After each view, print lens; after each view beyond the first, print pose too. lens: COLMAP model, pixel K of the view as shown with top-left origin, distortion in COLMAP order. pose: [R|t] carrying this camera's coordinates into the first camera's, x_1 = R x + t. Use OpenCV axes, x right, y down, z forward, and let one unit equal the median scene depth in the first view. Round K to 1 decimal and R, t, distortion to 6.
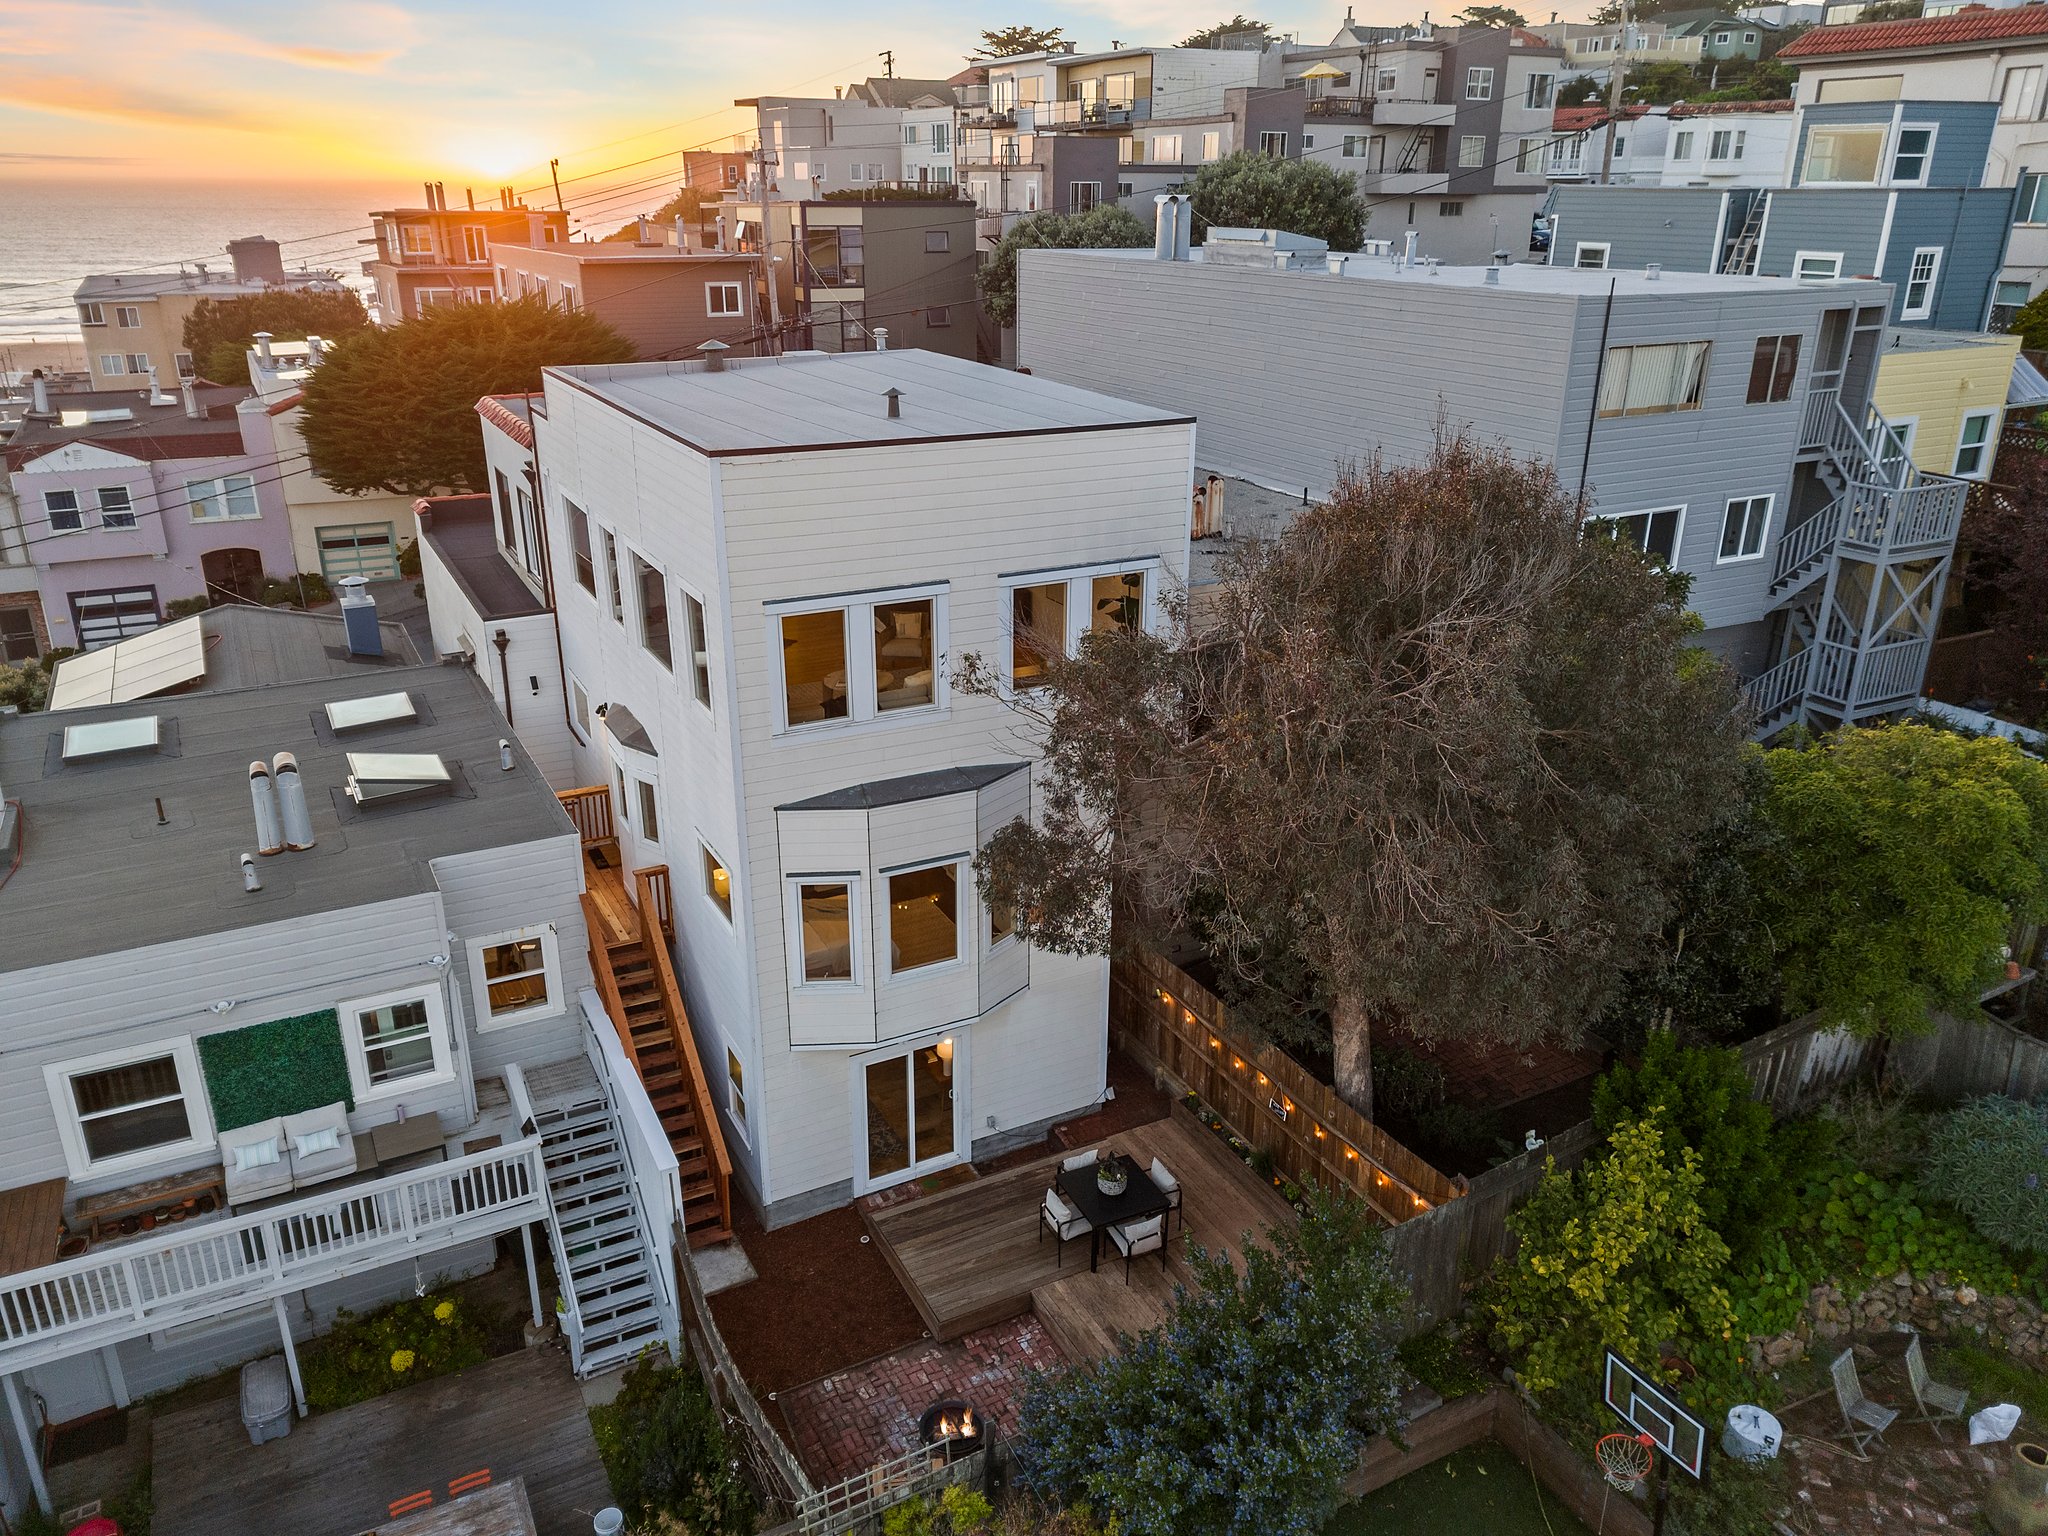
lens RADIAL K [[1512.6, 0, 1023.3], [0, 1512.6, 759.8], [0, 0, 1]] dist [0.067150, -0.055973]
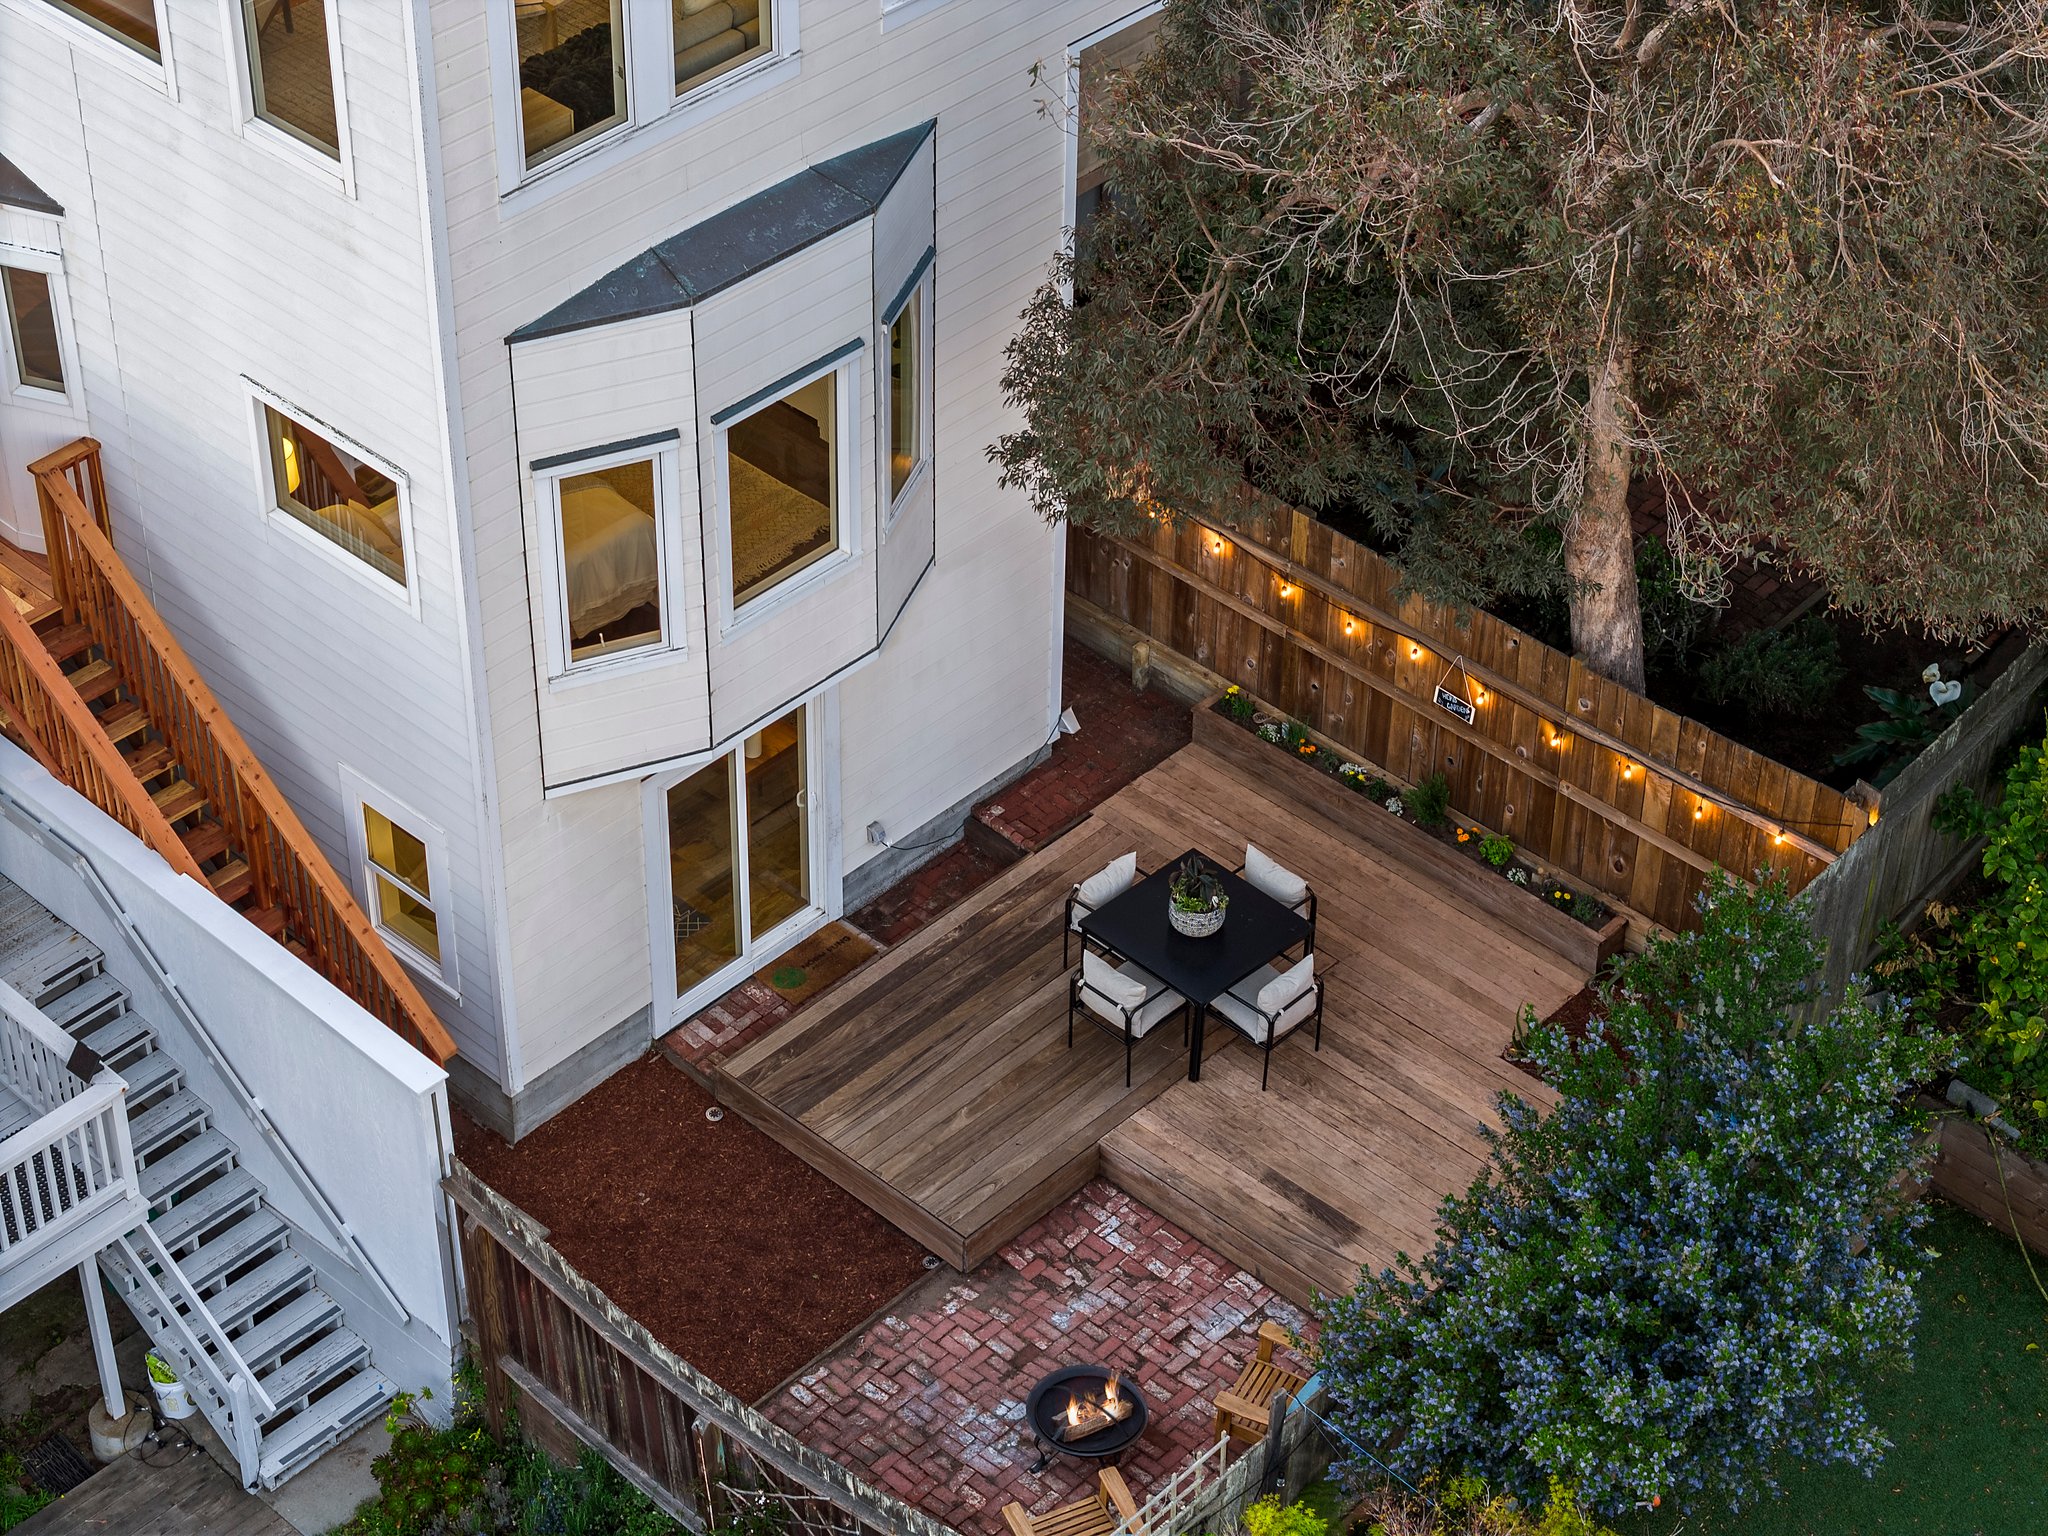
lens RADIAL K [[4159.4, 0, 1017.4], [0, 4159.4, 766.1], [0, 0, 1]] dist [-0.119275, 0.000000]
pose [[0.943826, -0.200603, 0.262584, -0.346295], [0.109933, 0.939999, 0.322979, -0.220957], [-0.311620, -0.275970, 0.909249, -0.235106]]
